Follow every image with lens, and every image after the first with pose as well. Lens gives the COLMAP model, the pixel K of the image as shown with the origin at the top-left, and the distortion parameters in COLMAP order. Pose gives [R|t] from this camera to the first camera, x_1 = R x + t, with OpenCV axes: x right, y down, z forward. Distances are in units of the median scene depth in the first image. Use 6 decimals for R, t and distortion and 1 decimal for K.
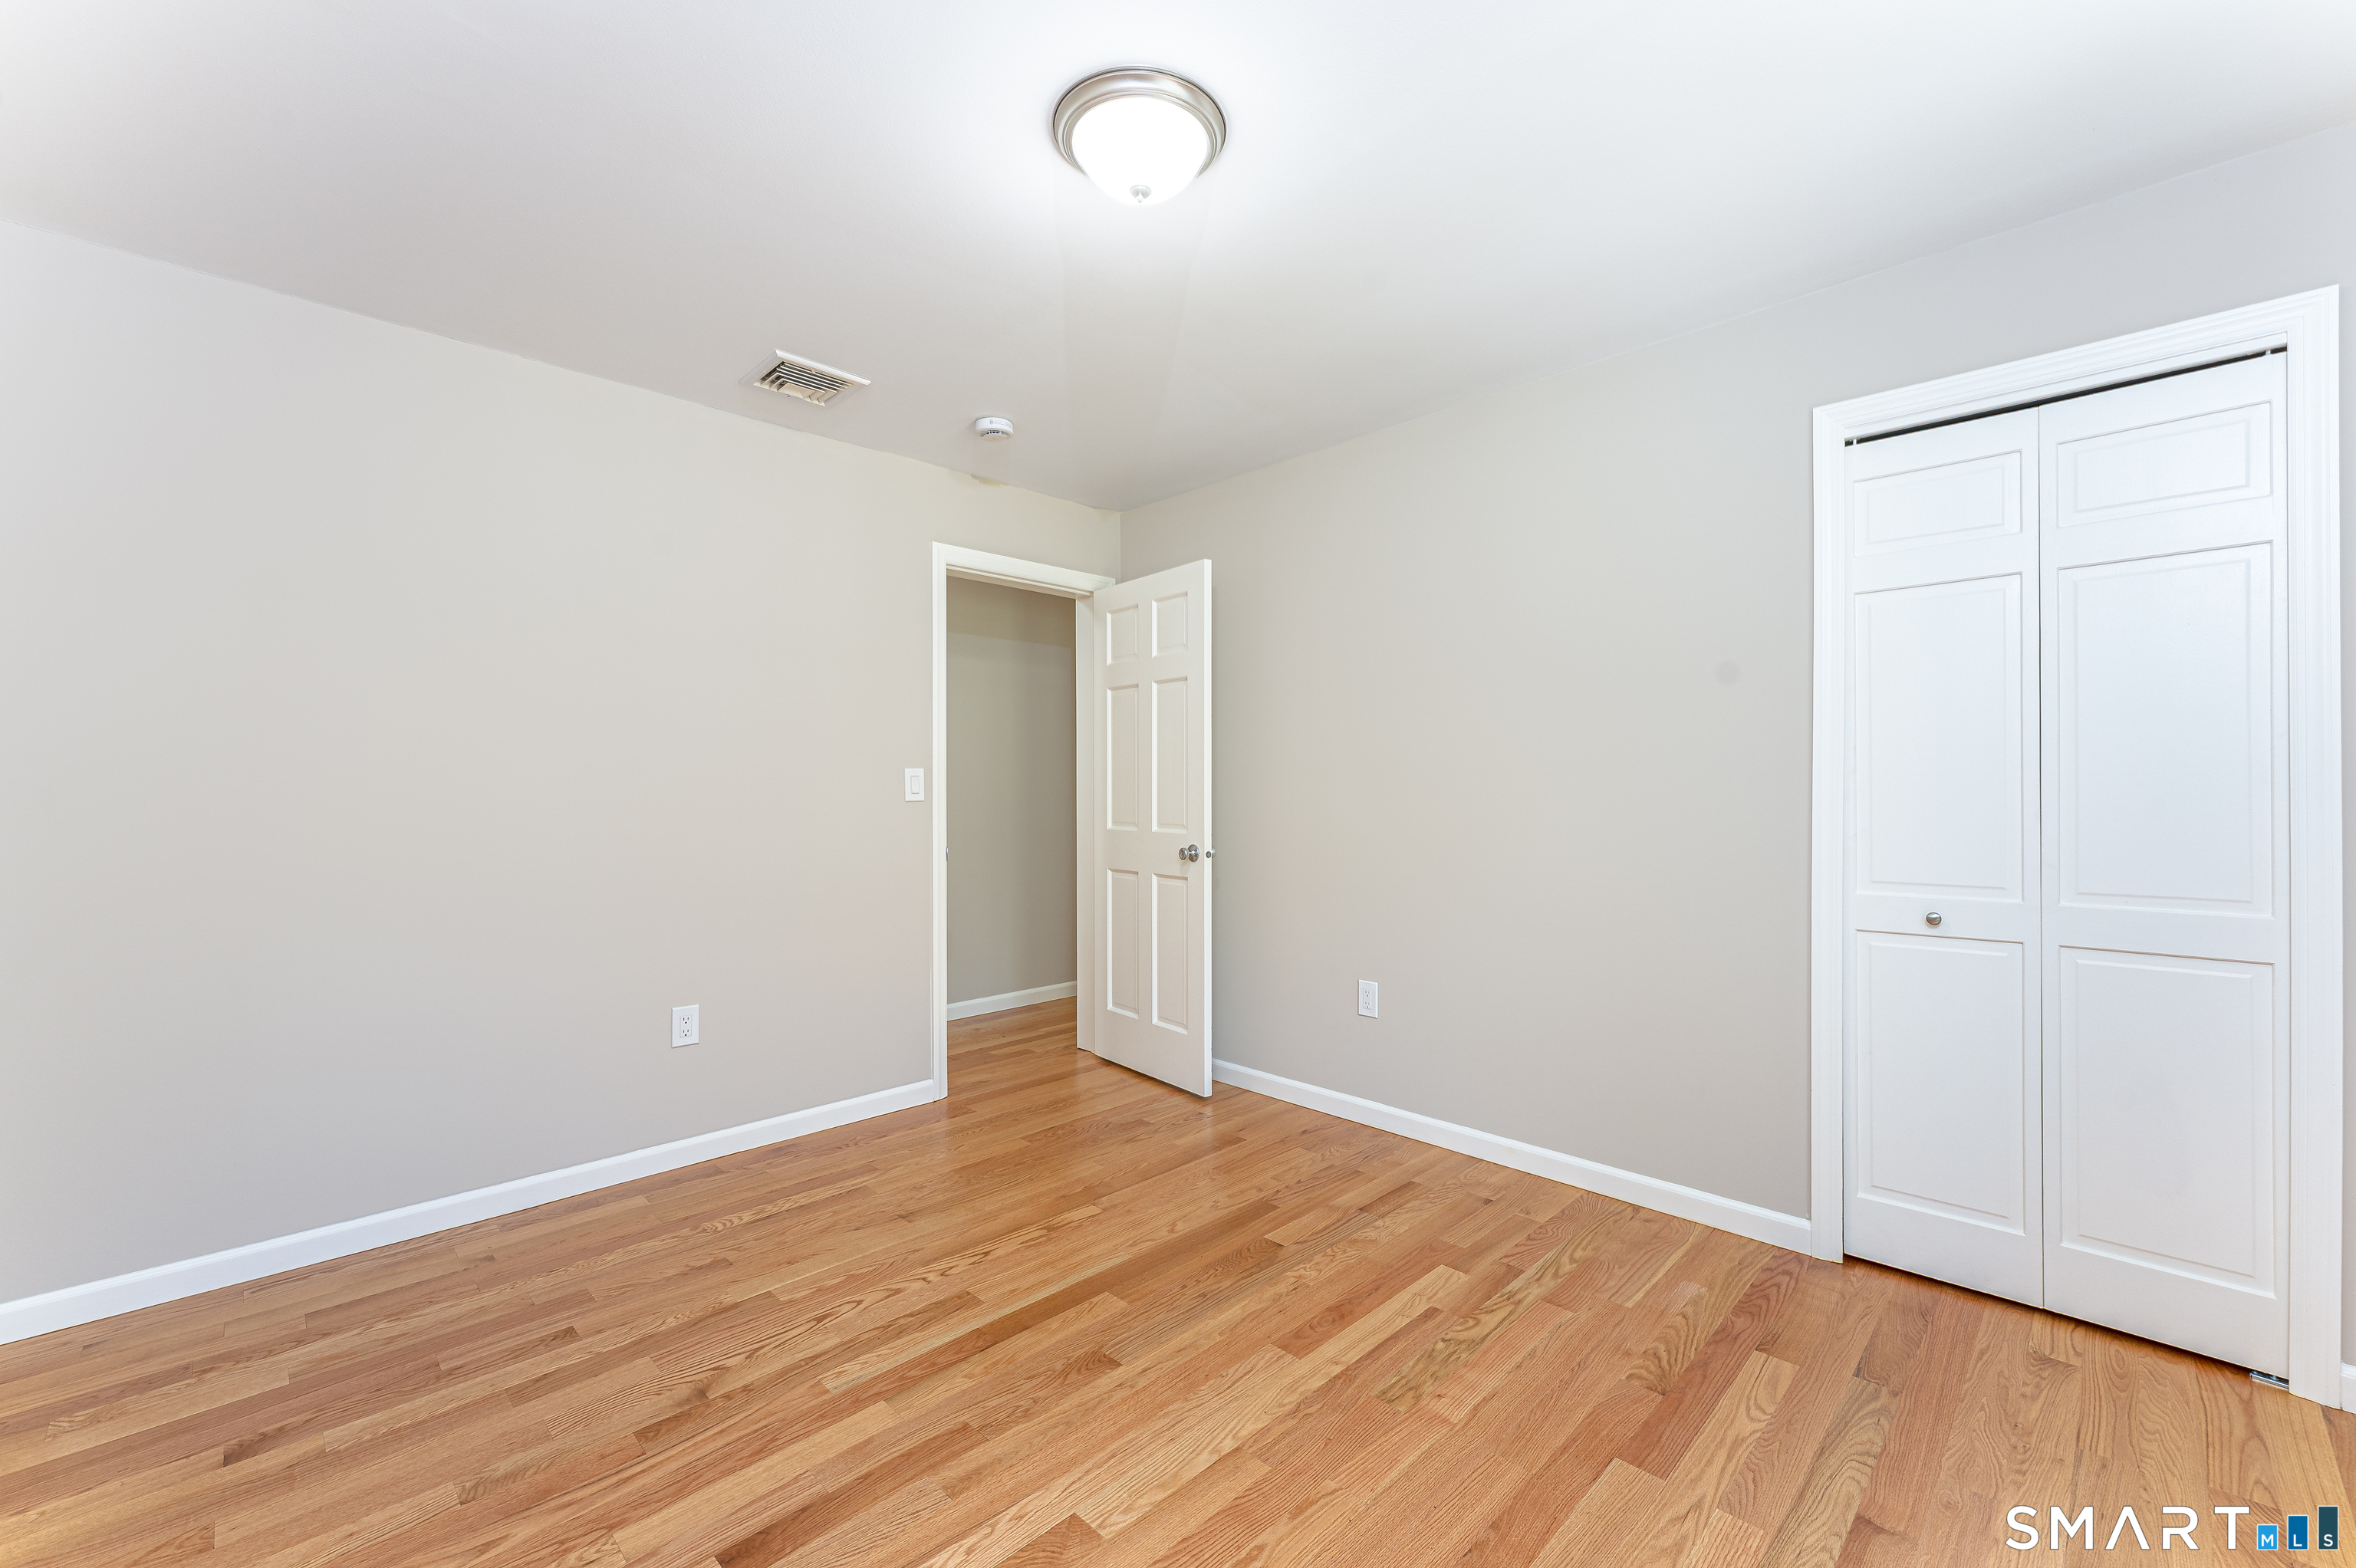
lens RADIAL K [[950.6, 0, 1178.0], [0, 950.6, 784.0], [0, 0, 1]] dist [0.000576, 0.000047]
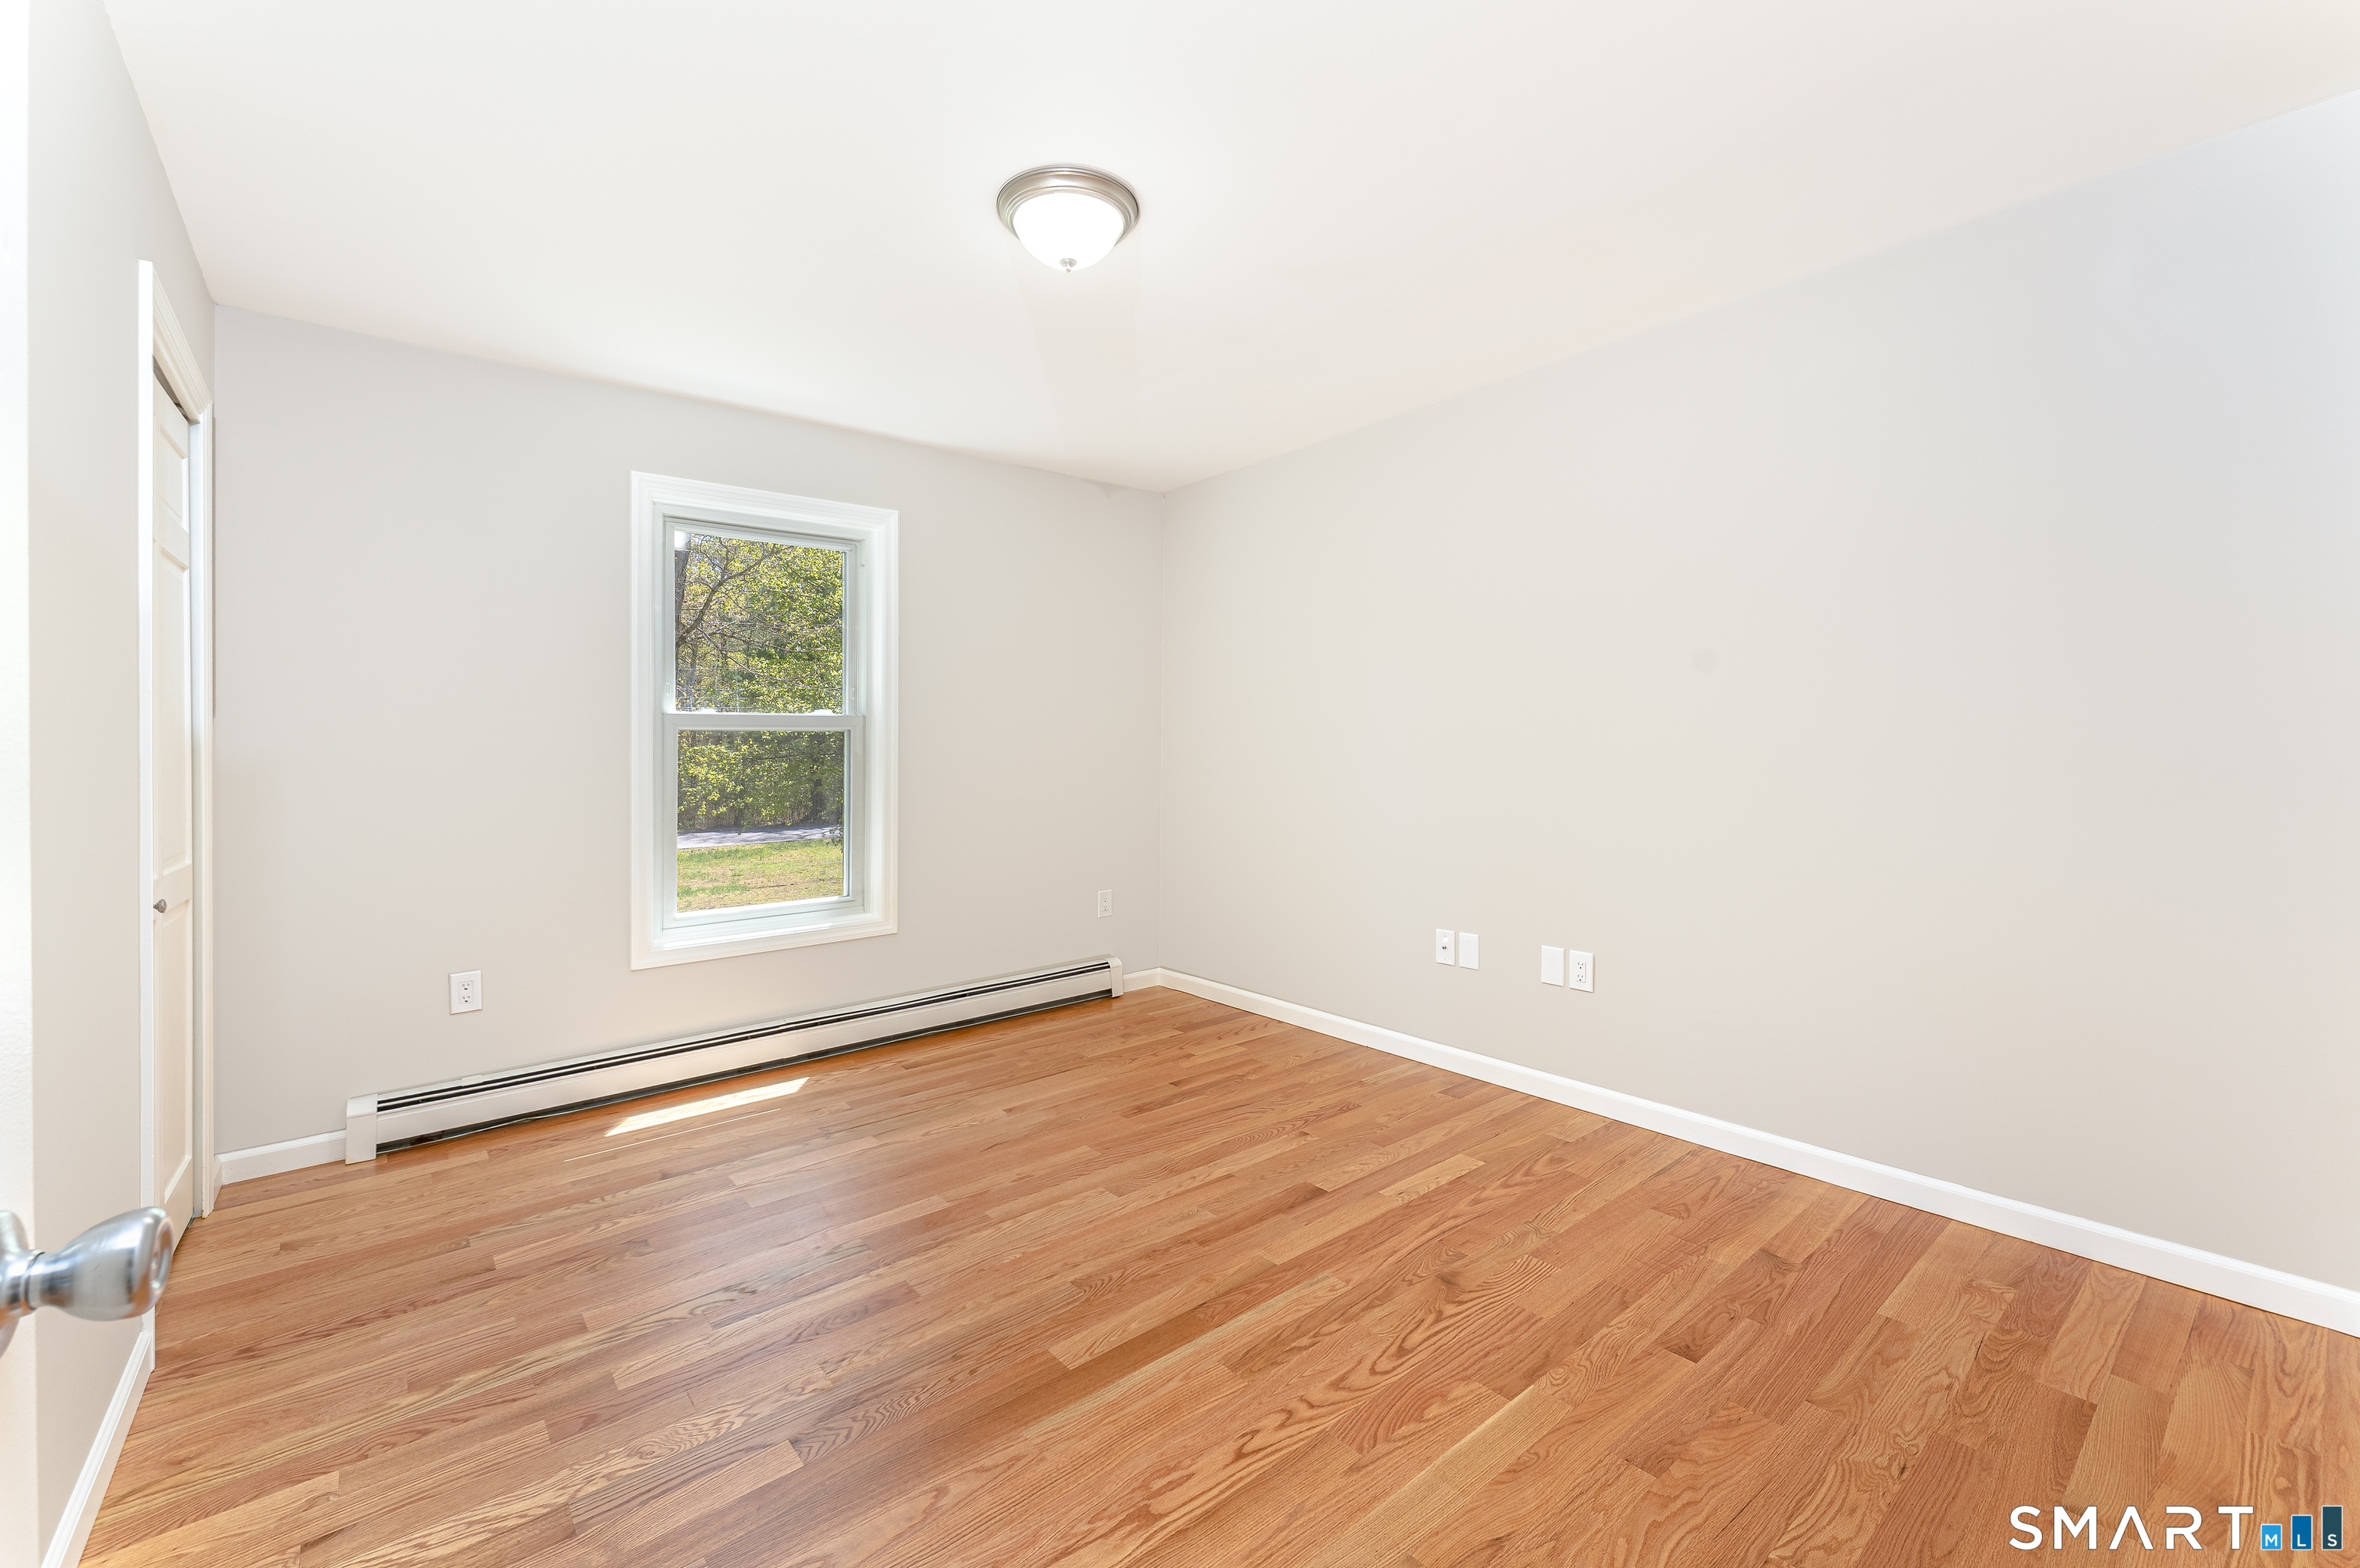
lens RADIAL K [[970.3, 0, 1172.5], [0, 970.3, 747.8], [0, 0, 1]] dist [-0.000264, -0.000031]
pose [[-0.997013, 0.017885, 0.075135, -0.246498], [0.017984, 0.999838, 0.000649, 0.009583], [-0.075111, 0.001998, -0.997173, 1.922239]]
